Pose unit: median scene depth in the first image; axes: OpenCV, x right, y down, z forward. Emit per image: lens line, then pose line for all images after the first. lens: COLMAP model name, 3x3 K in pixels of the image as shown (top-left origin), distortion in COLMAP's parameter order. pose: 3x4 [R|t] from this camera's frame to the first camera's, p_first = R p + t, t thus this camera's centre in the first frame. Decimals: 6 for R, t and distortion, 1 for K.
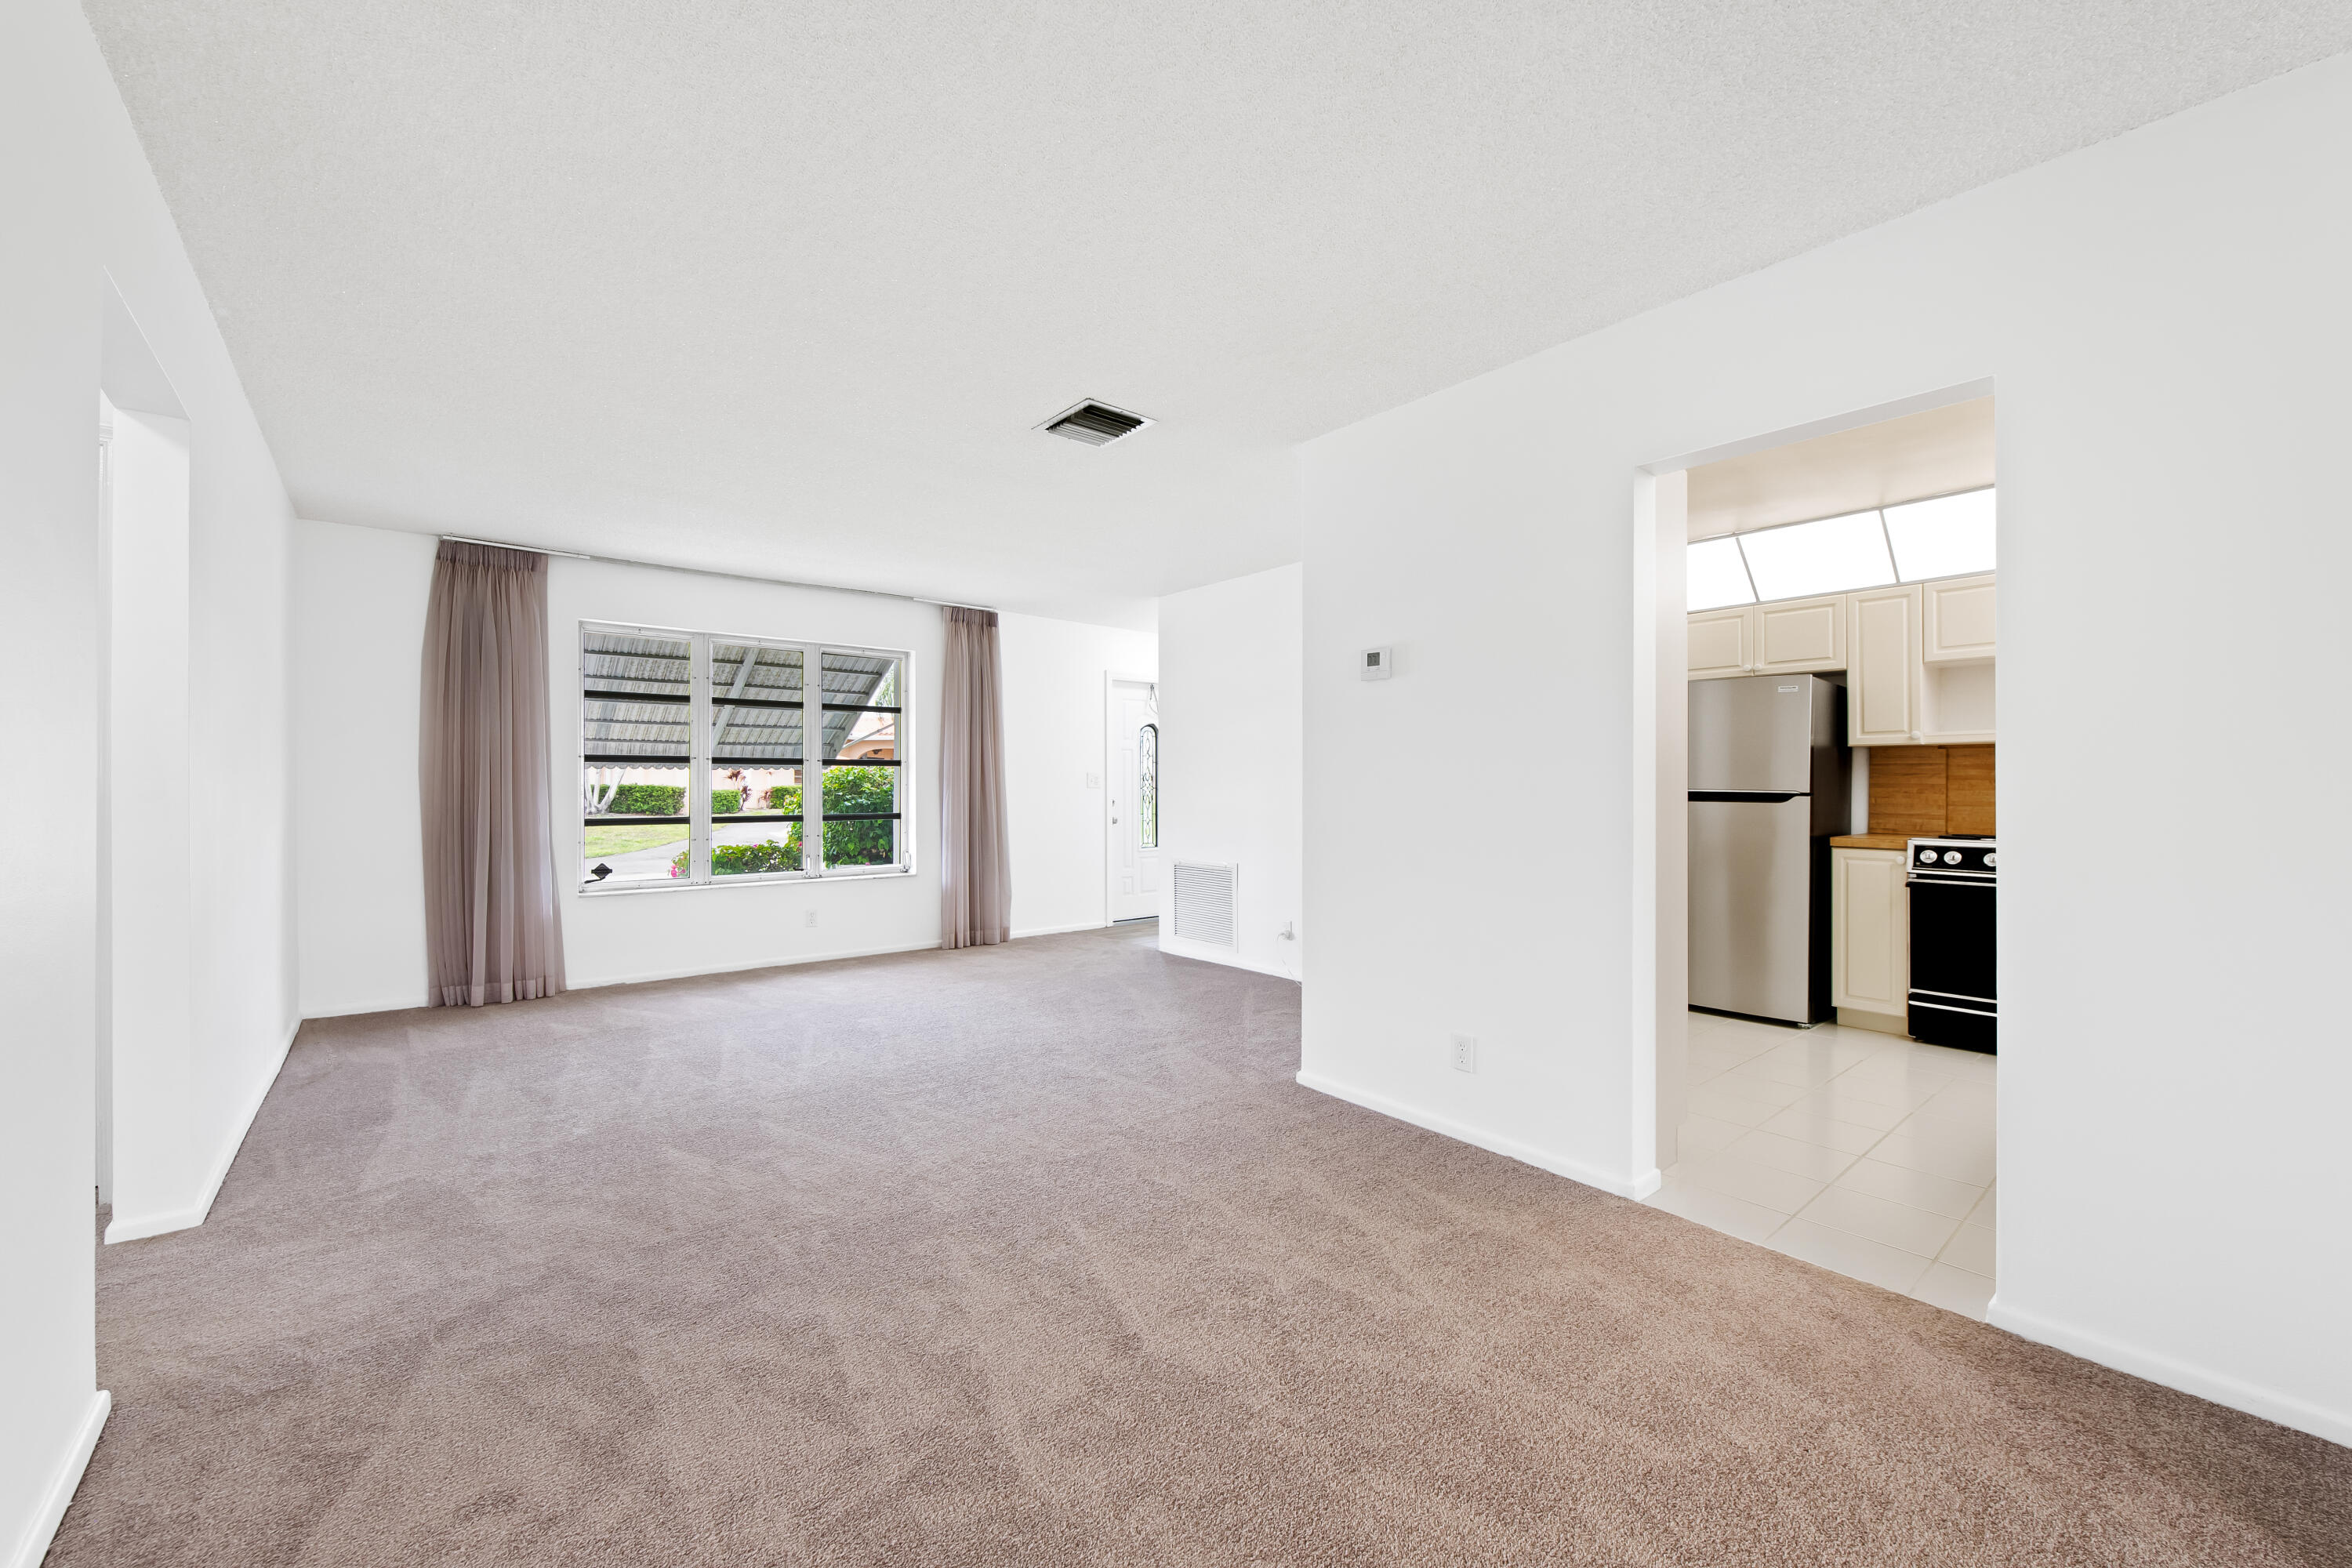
lens RADIAL K [[942.3, 0, 1185.5], [0, 942.3, 784.2], [0, 0, 1]] dist [-0.000206, -0.000017]
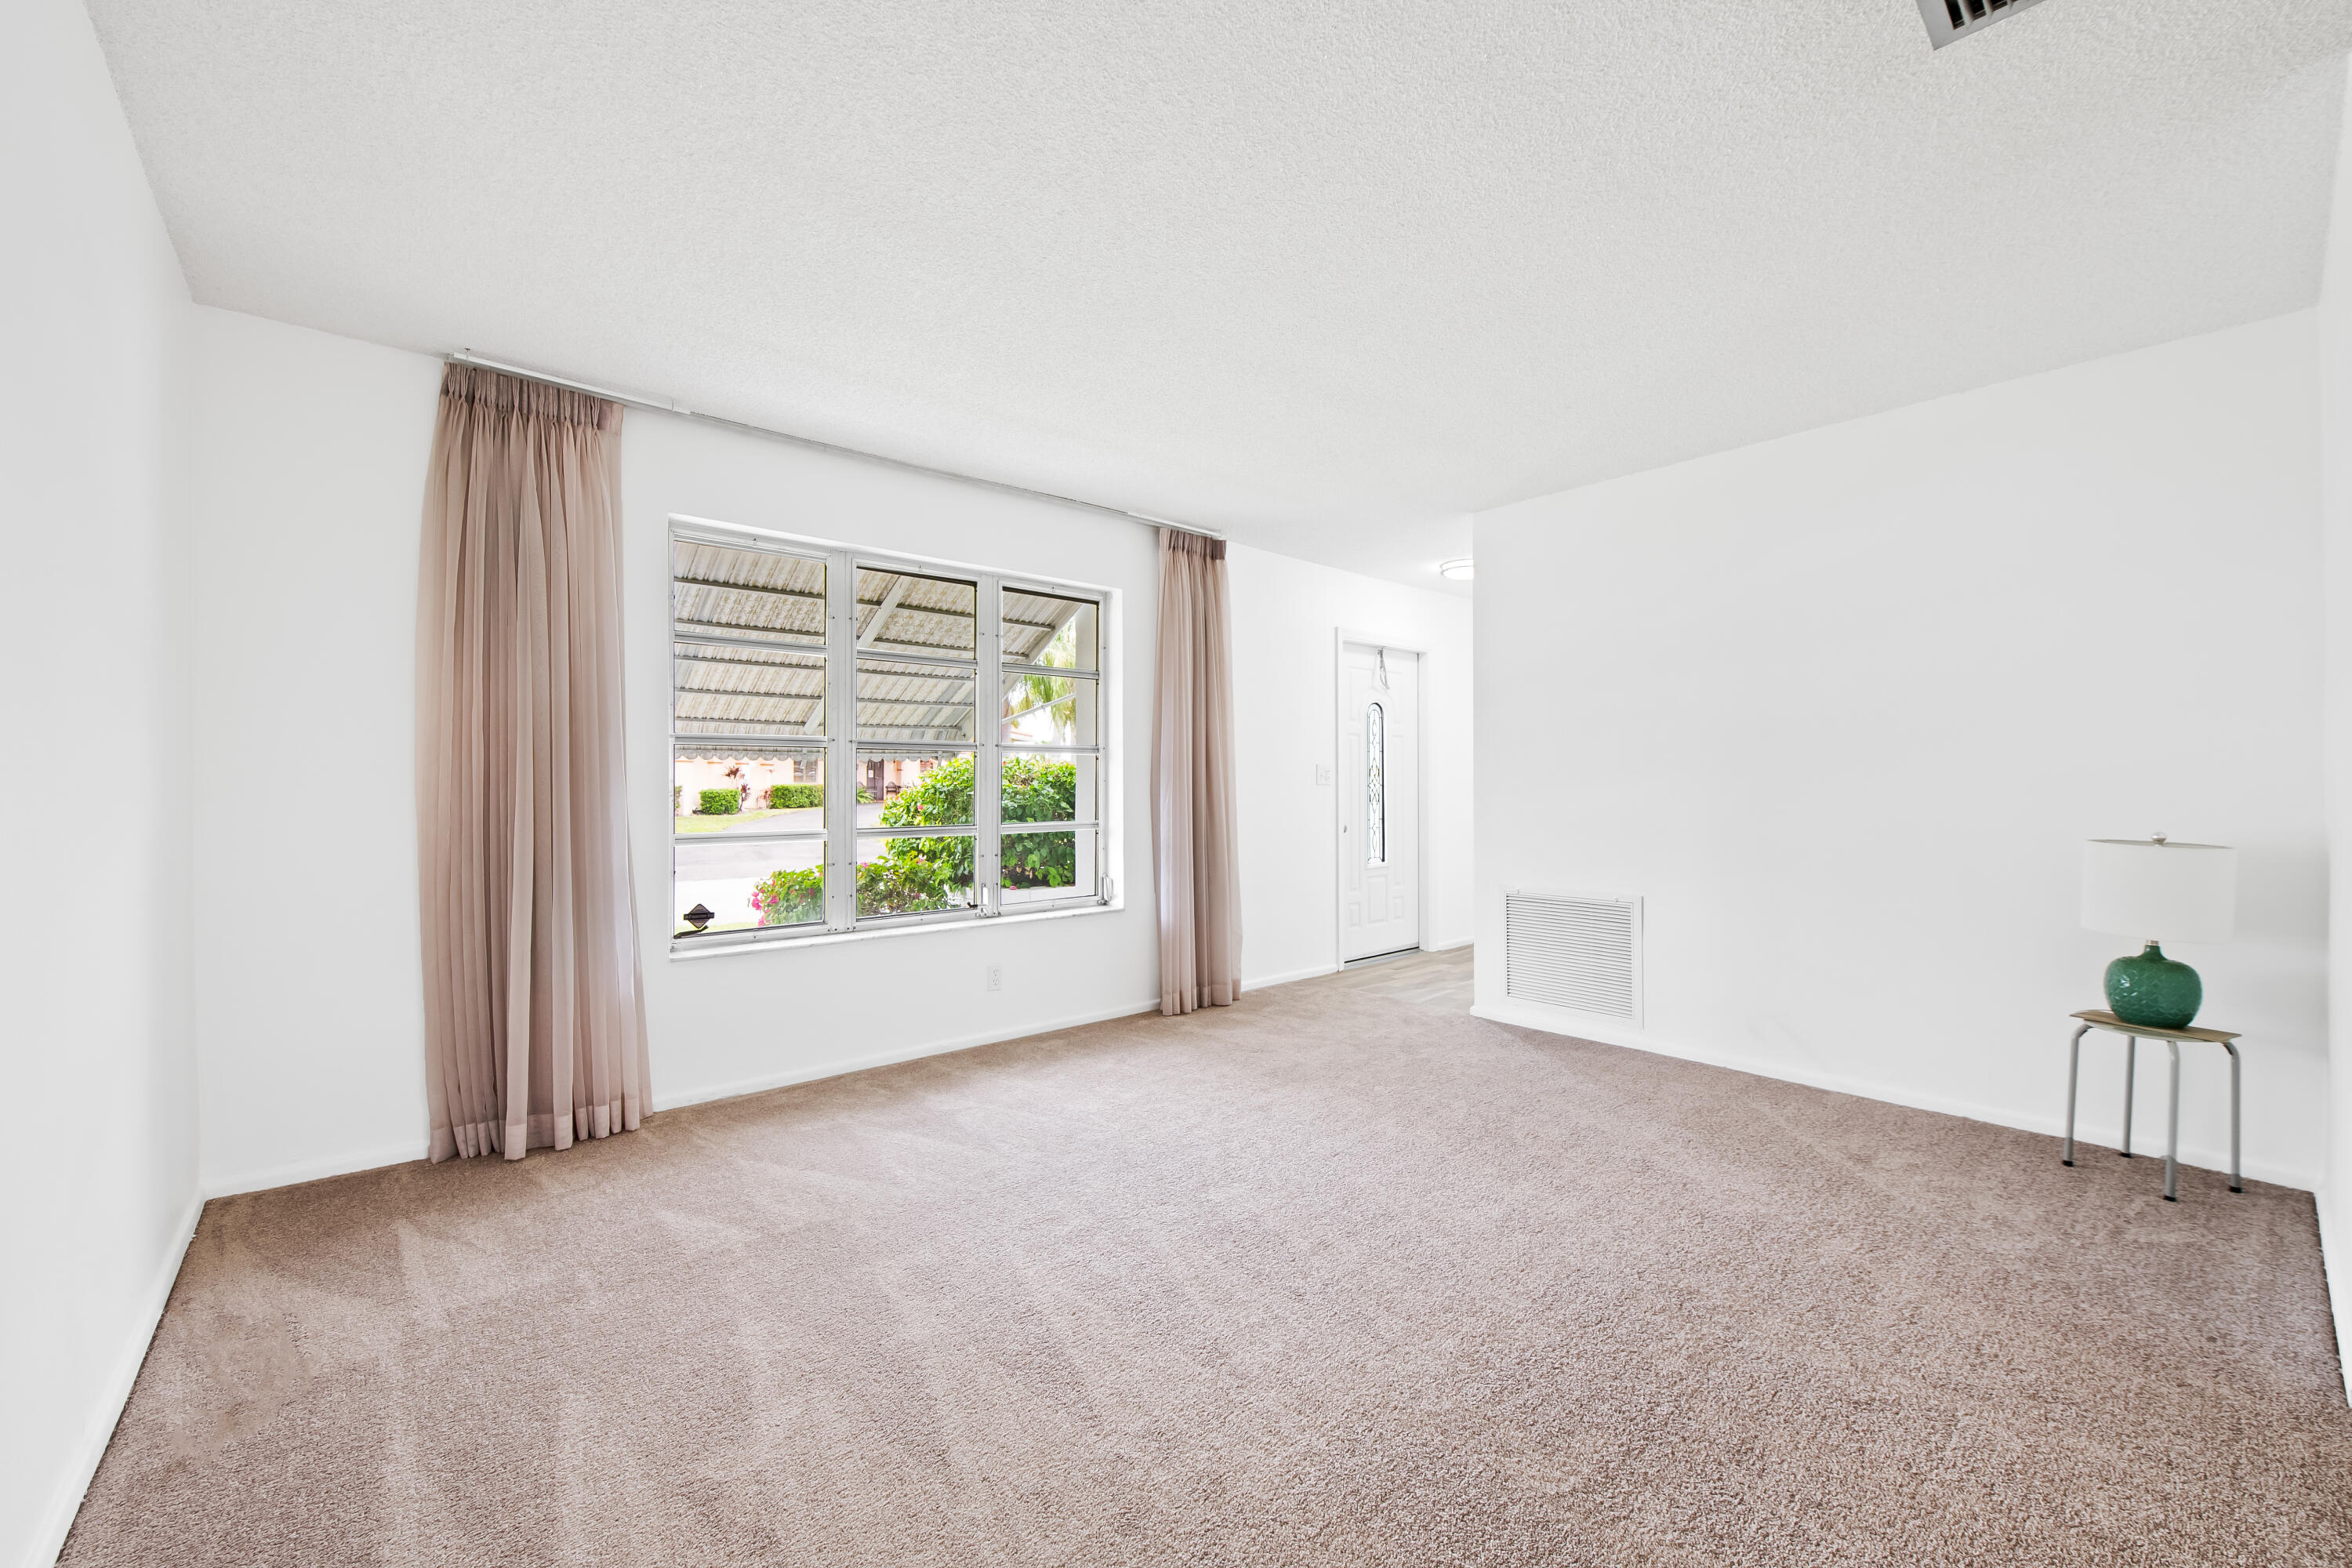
lens RADIAL K [[931.3, 0, 1176.0], [0, 931.3, 784.0], [0, 0, 1]] dist [-0.002079, -0.000266]
pose [[0.999720, -0.001700, 0.023597, -0.311569], [0.001653, 0.999997, 0.002019, 0.001935], [-0.023600, -0.001979, 0.999720, 0.363054]]
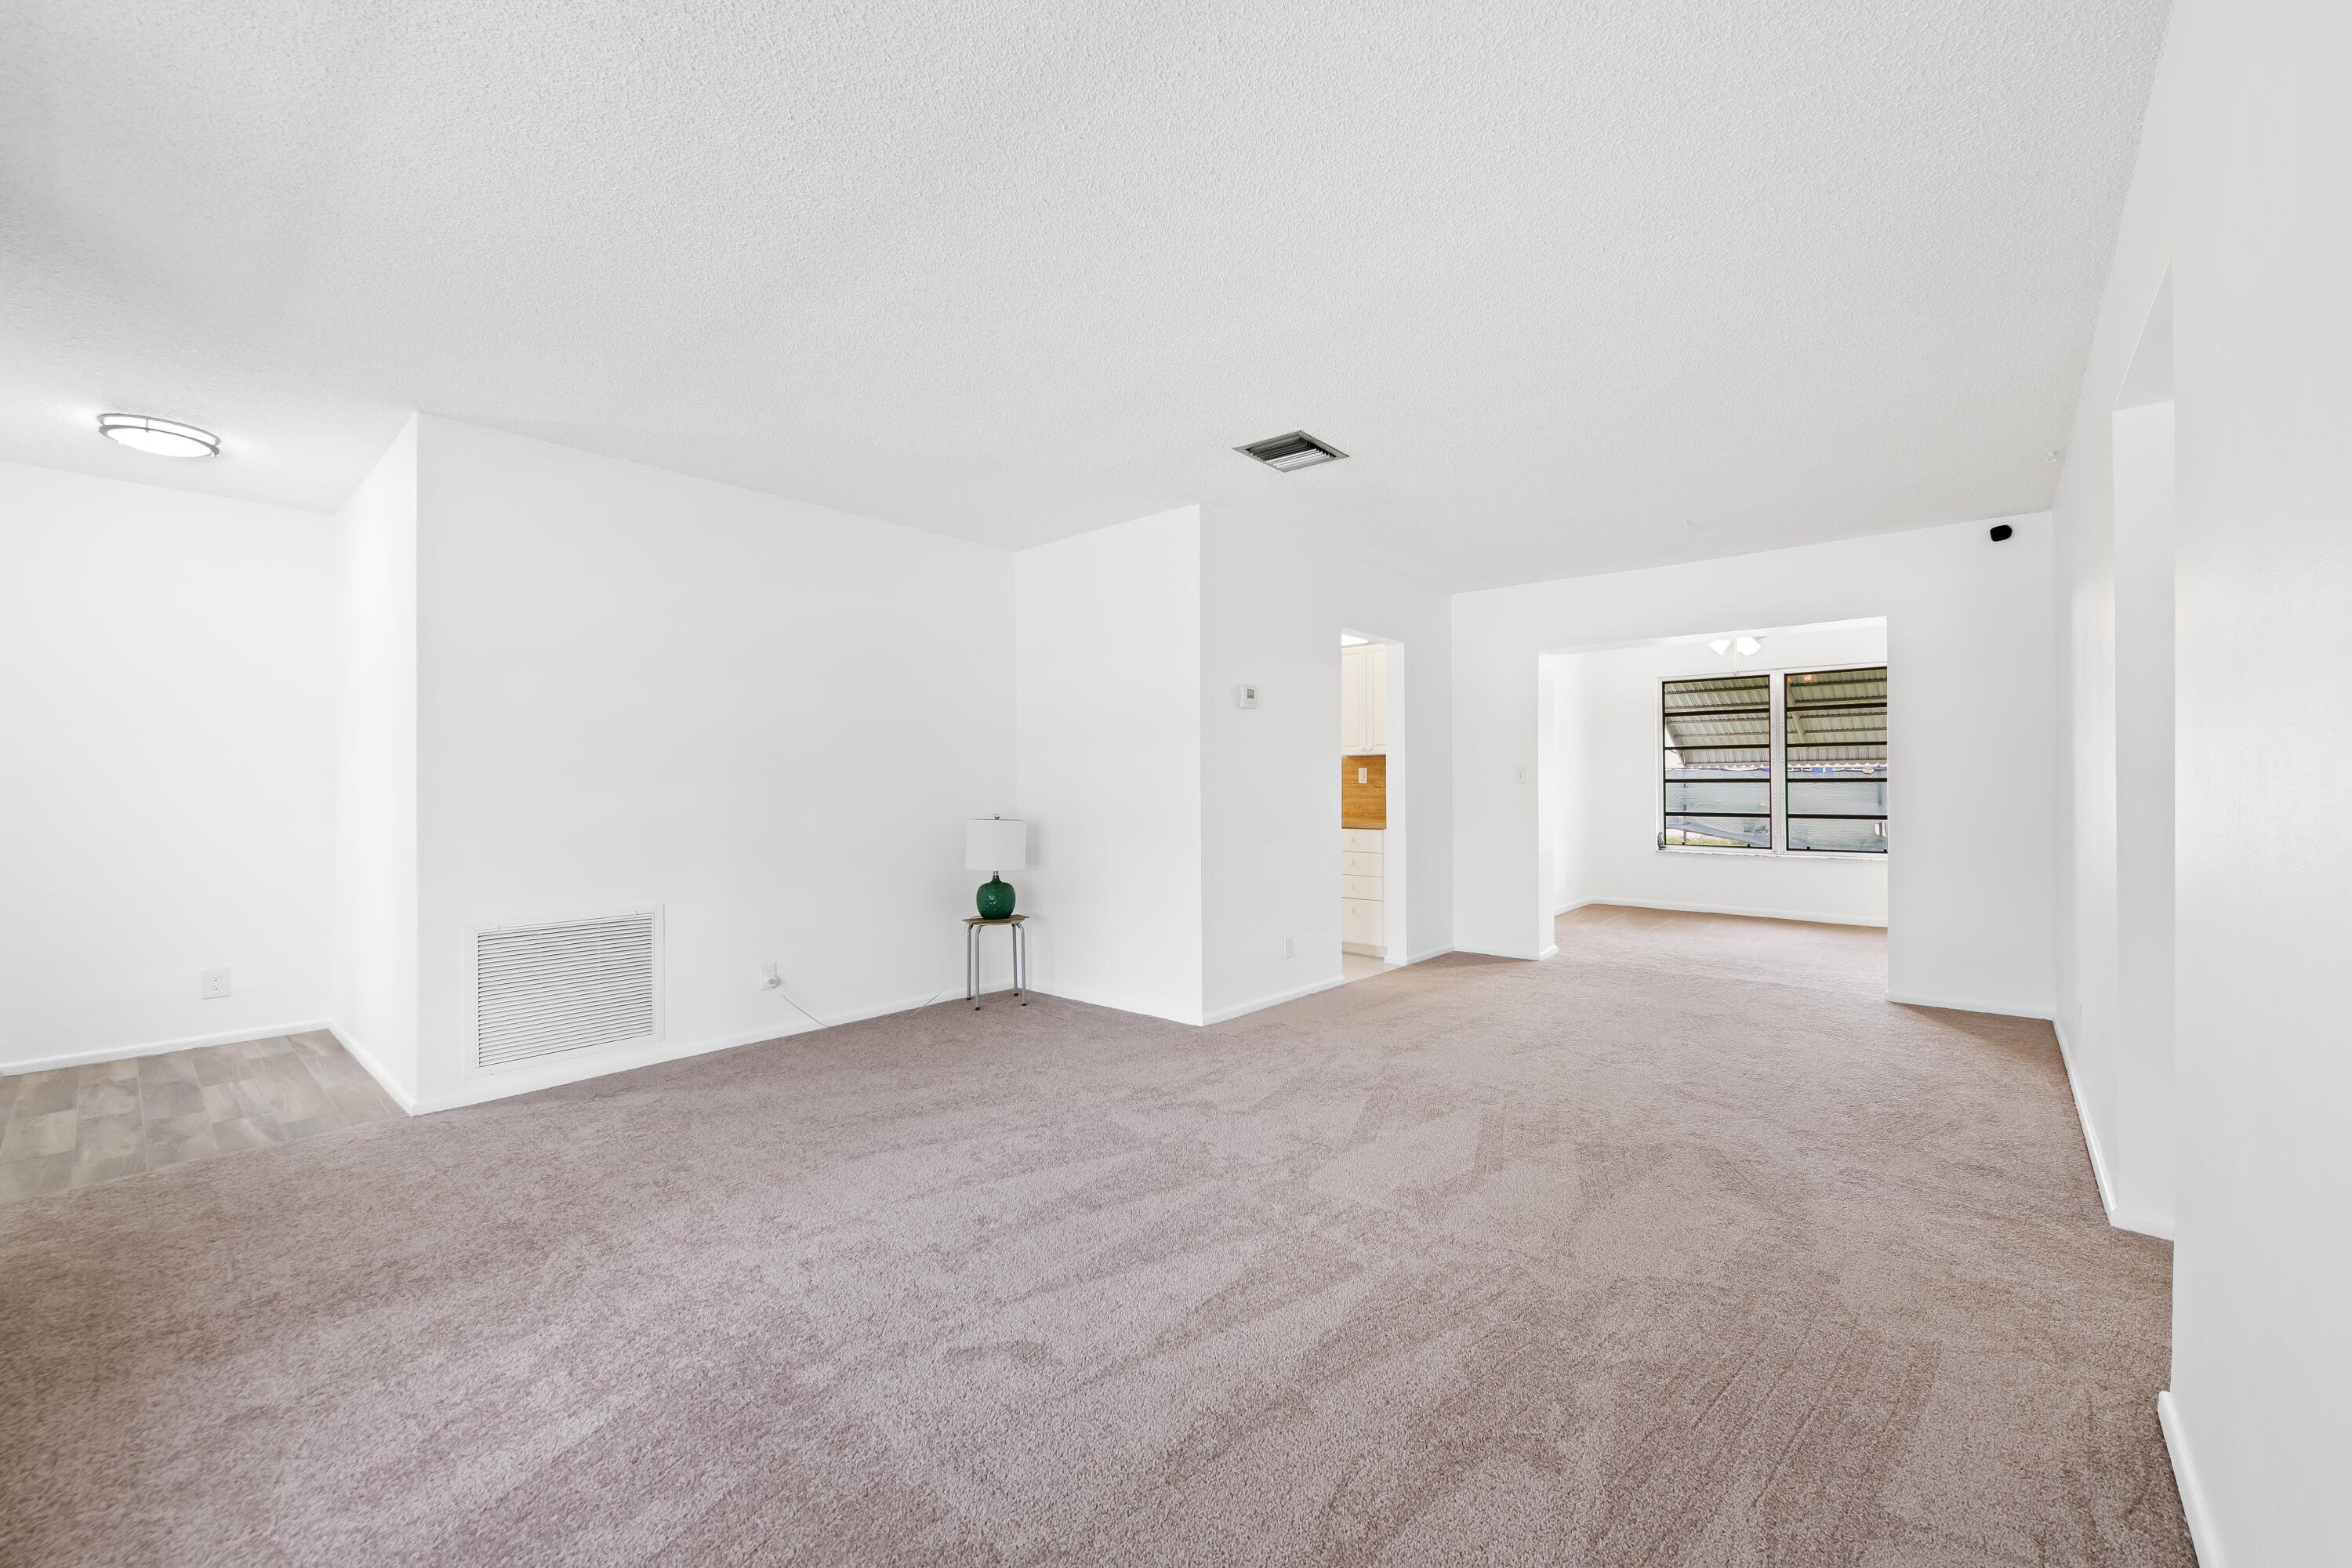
lens RADIAL K [[931.3, 0, 1176.0], [0, 931.3, 784.0], [0, 0, 1]] dist [-0.002079, -0.000266]
pose [[-0.167463, 0.003509, 0.985872, -0.685510], [0.006109, 0.999978, -0.002521, 0.003924], [-0.985860, 0.005601, -0.167480, 0.798781]]
